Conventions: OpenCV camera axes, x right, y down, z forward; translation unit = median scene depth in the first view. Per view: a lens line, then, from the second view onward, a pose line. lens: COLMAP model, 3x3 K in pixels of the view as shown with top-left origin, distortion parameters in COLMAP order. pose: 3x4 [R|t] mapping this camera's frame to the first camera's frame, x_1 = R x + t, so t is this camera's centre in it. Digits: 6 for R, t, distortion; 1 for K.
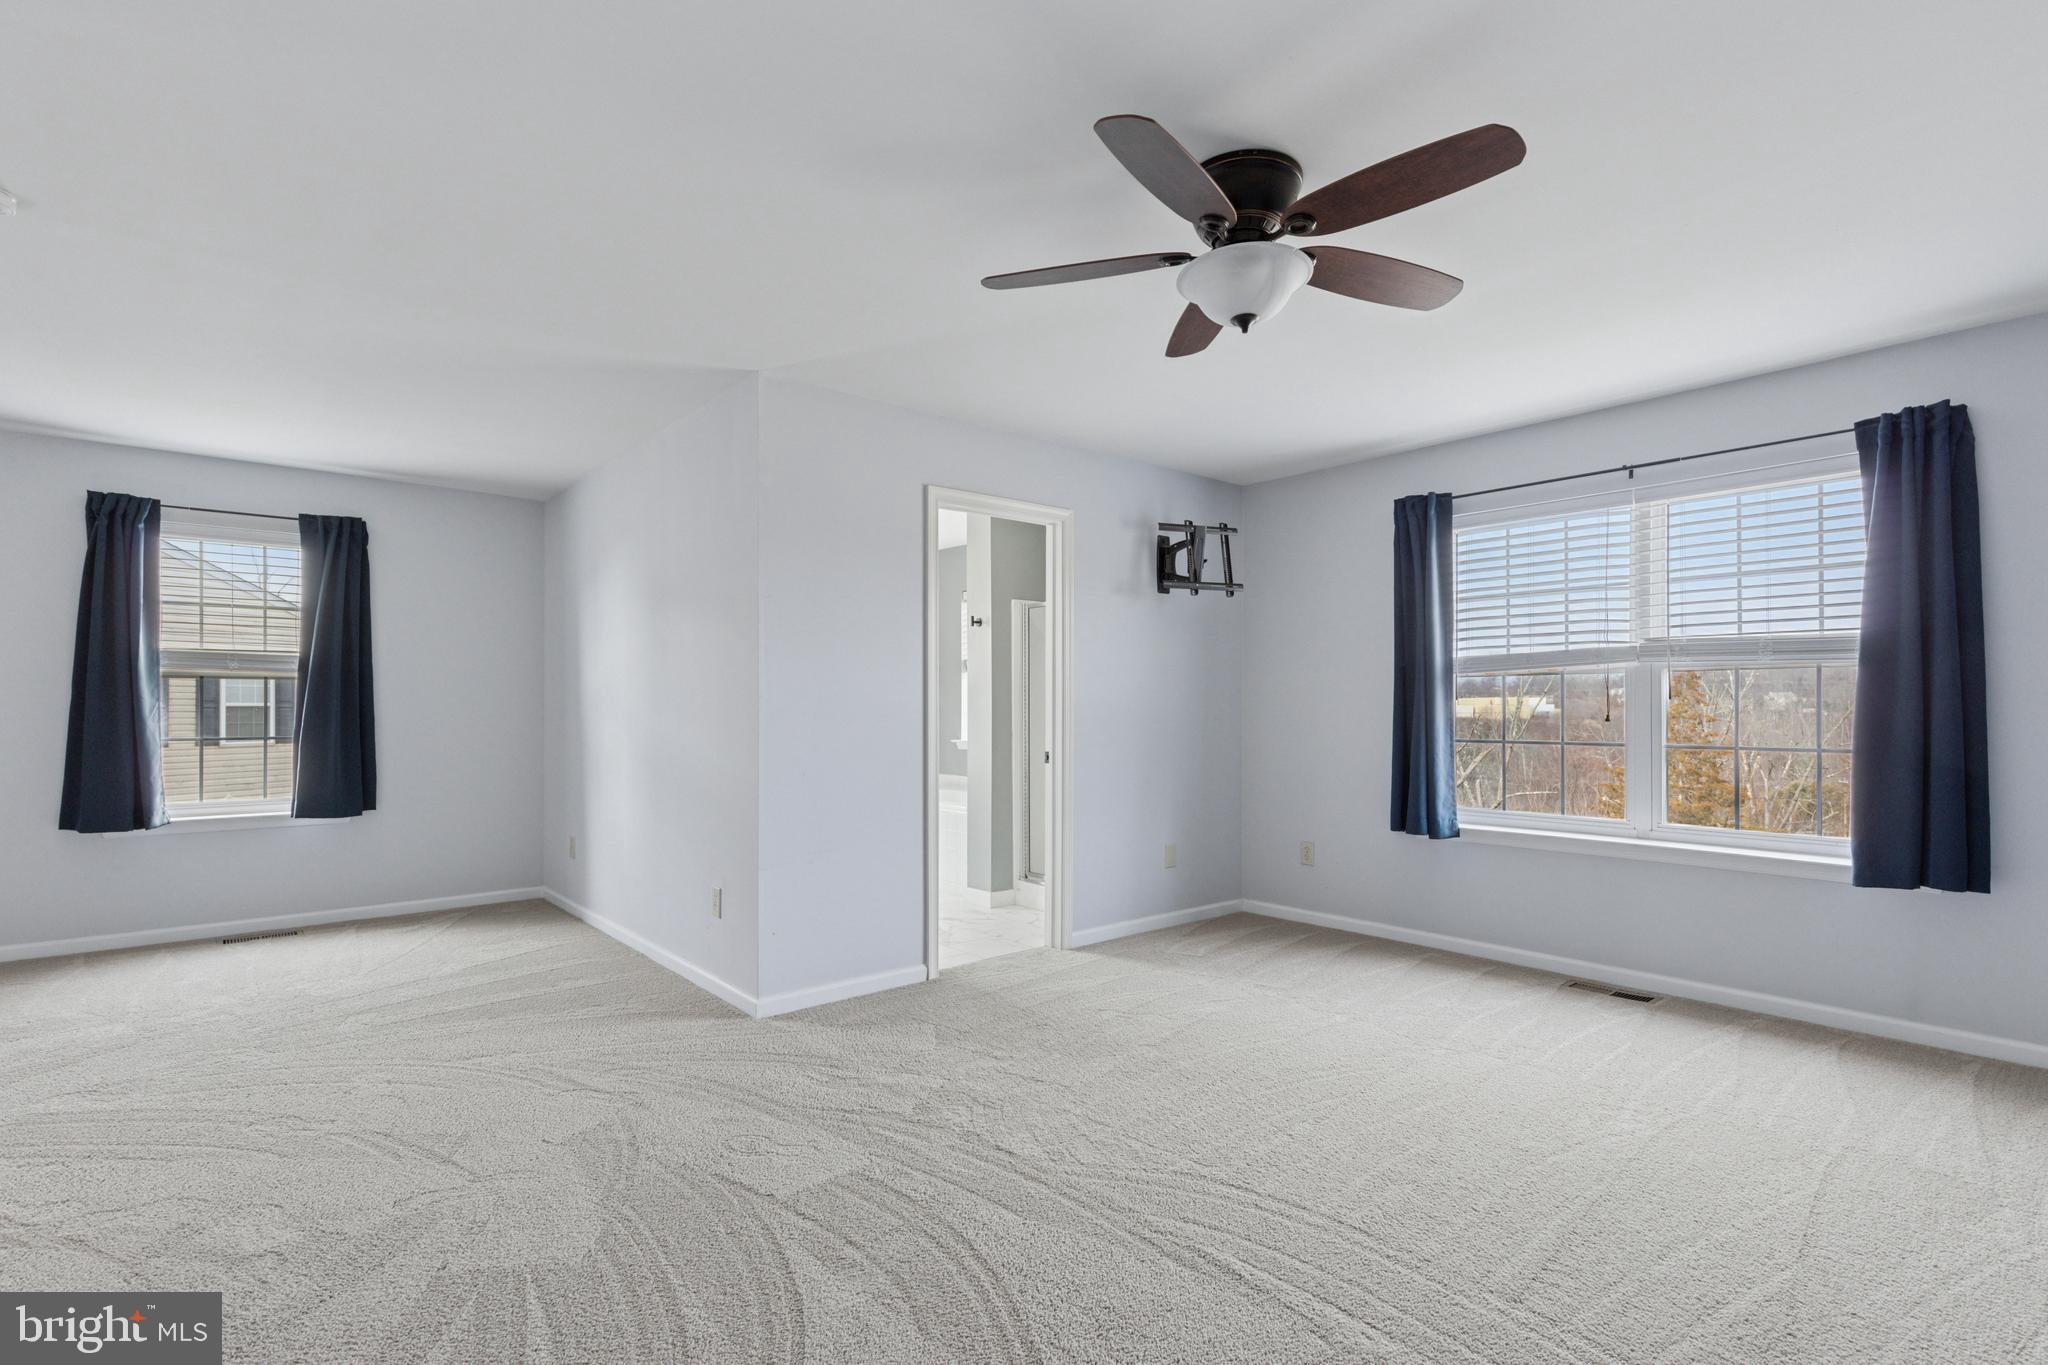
lens RADIAL K [[946.8, 0, 1027.0], [0, 946.8, 693.2], [0, 0, 1]] dist [0.008436, -0.004098]
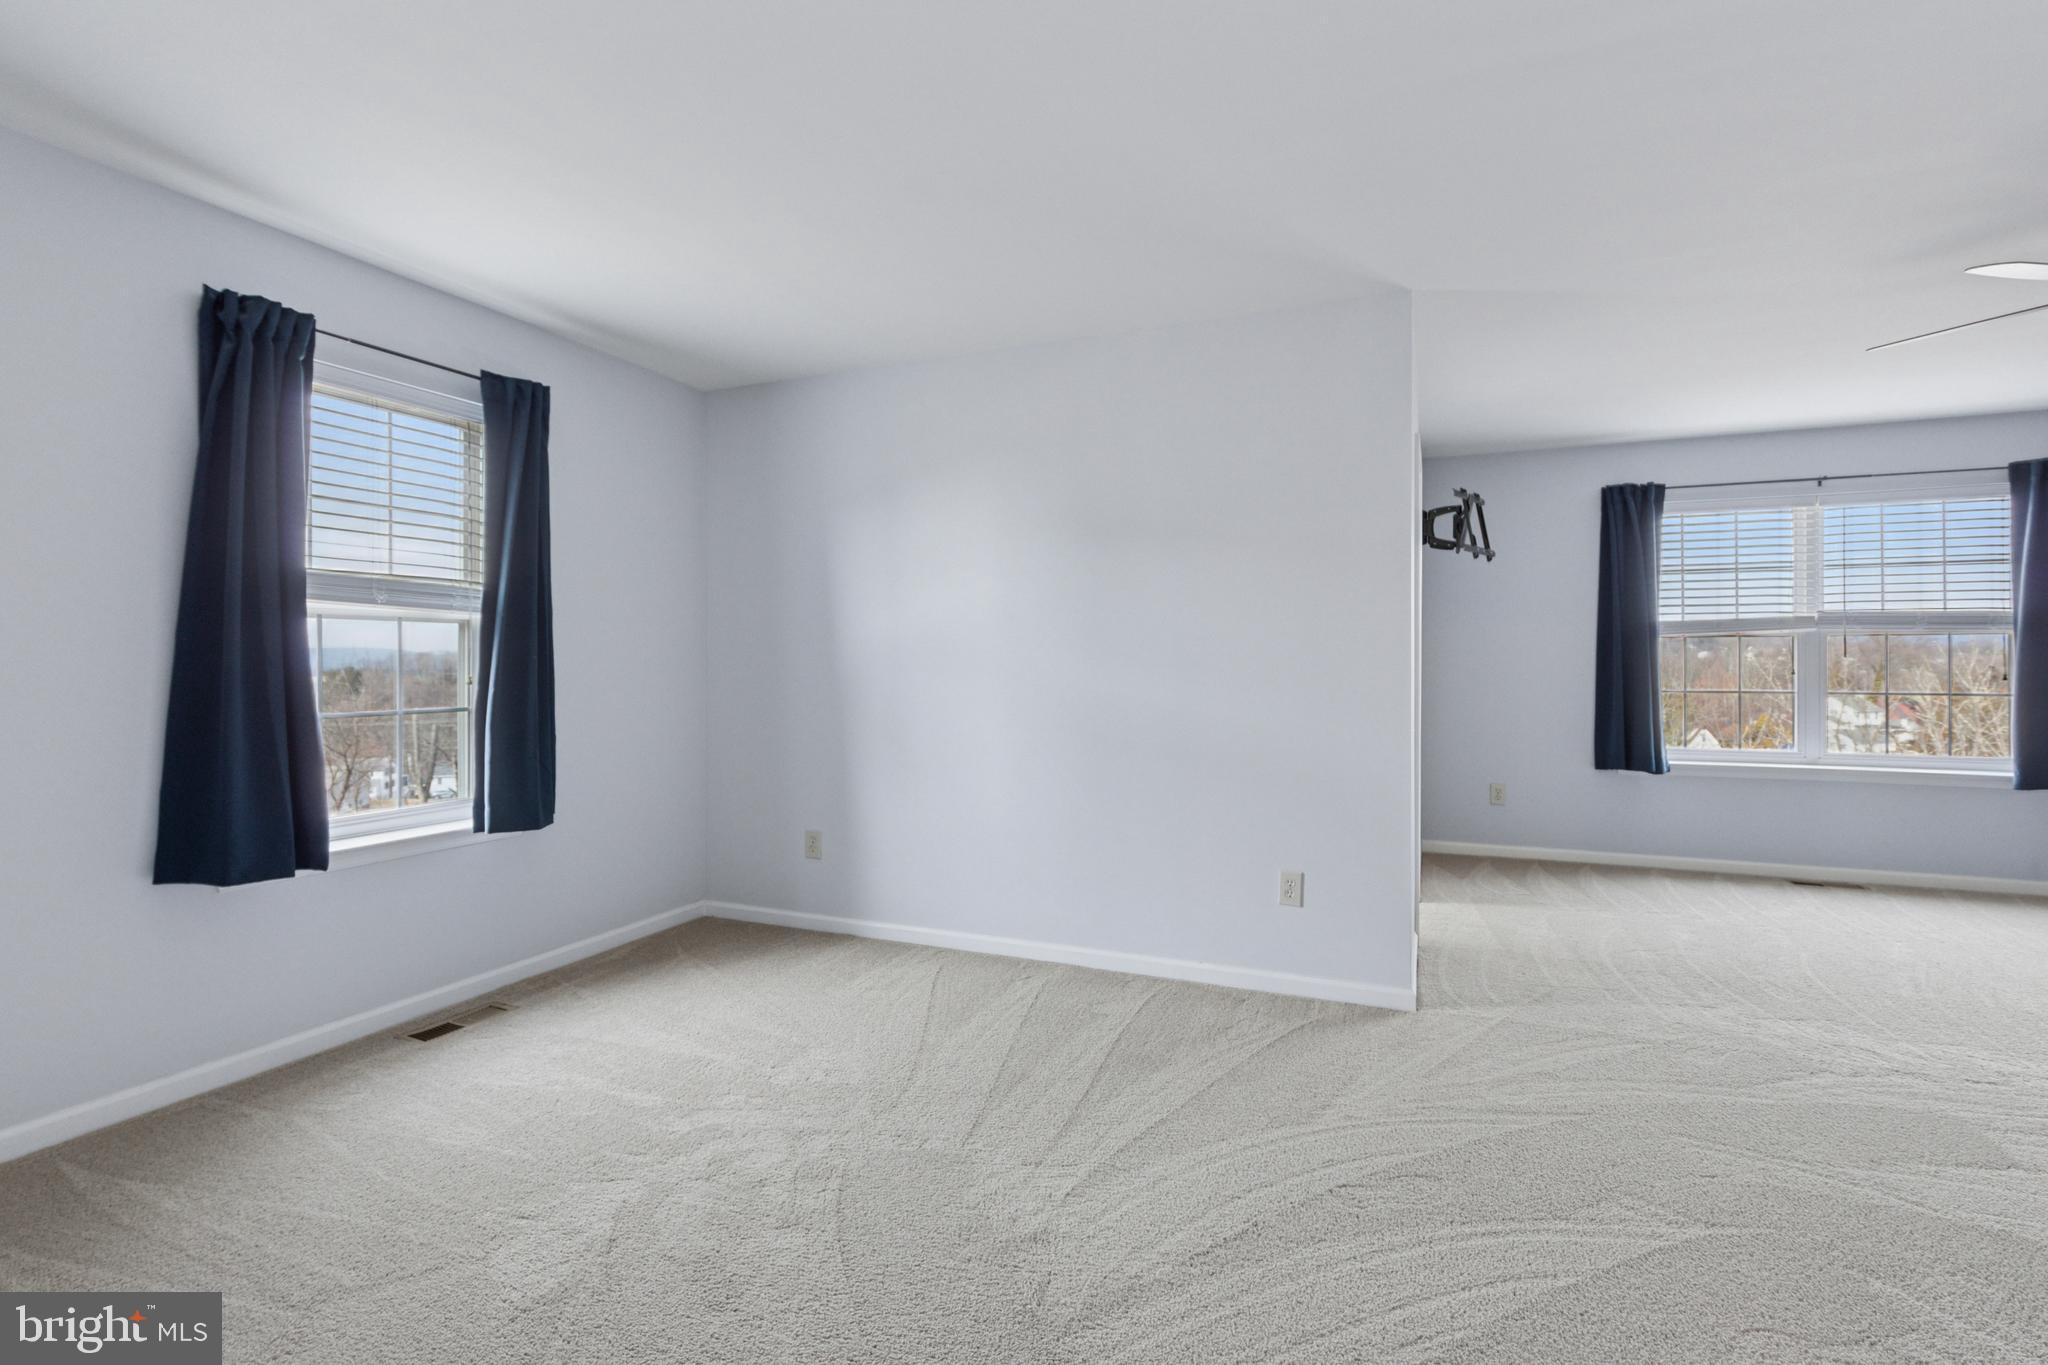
lens RADIAL K [[946.8, 0, 937.8], [0, 946.8, 644.3], [0, 0, 1]] dist [0.008436, -0.004098]
pose [[0.900675, 0.008284, 0.434415, -0.895324], [-0.006175, 0.999961, -0.006266, 0.003385], [-0.434450, 0.002961, 0.900691, 0.317665]]
